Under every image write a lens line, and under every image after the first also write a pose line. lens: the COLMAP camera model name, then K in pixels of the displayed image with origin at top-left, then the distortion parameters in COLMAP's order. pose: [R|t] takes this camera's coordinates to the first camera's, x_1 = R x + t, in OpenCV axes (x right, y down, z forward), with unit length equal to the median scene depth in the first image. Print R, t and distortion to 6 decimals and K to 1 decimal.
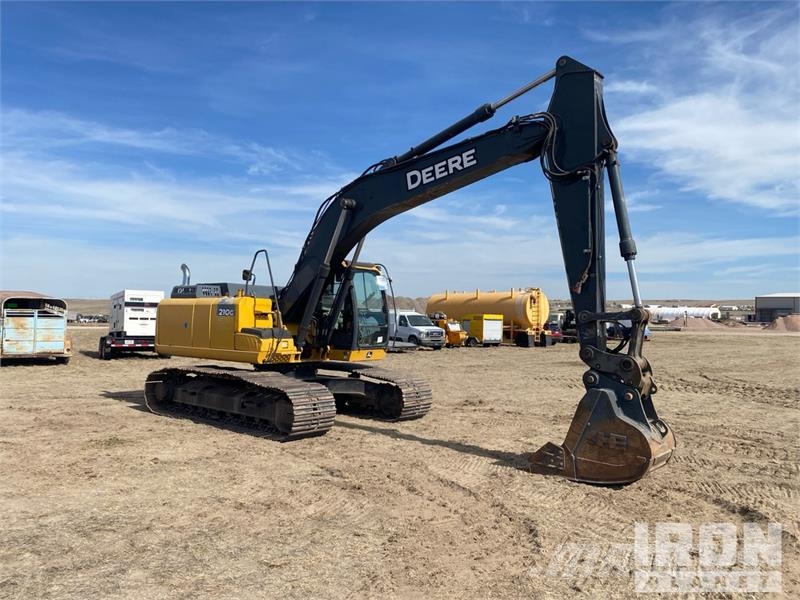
lens RADIAL K [[594.3, 0, 400.0], [0, 594.3, 300.0], [0, 0, 1]] dist [0.170771, -0.266582]
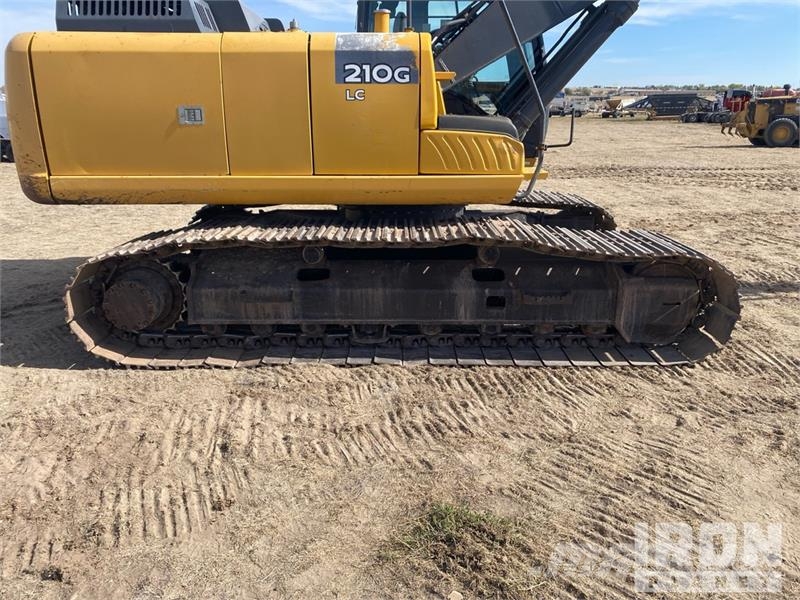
lens RADIAL K [[592.7, 0, 415.0], [0, 592.7, 299.9], [0, 0, 1]] dist [0.005730, -0.000981]
pose [[0.758353, -0.218372, 0.614177, -0.489233], [-0.003000, 0.941036, 0.338292, 0.026142], [-0.651837, -0.258388, 0.712983, 0.643073]]
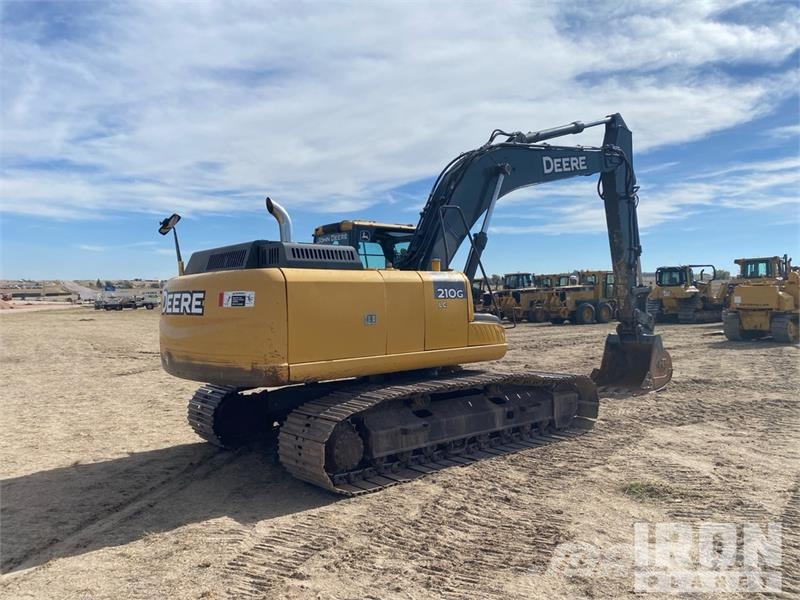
lens RADIAL K [[579.0, 0, 400.0], [0, 579.0, 300.0], [0, 0, 1]] dist [0.096043, -0.001526]
pose [[0.186724, -0.026838, 0.982046, -0.869771], [-0.007901, 0.999553, 0.028819, 0.009207], [-0.982381, -0.013140, 0.186429, 0.871906]]
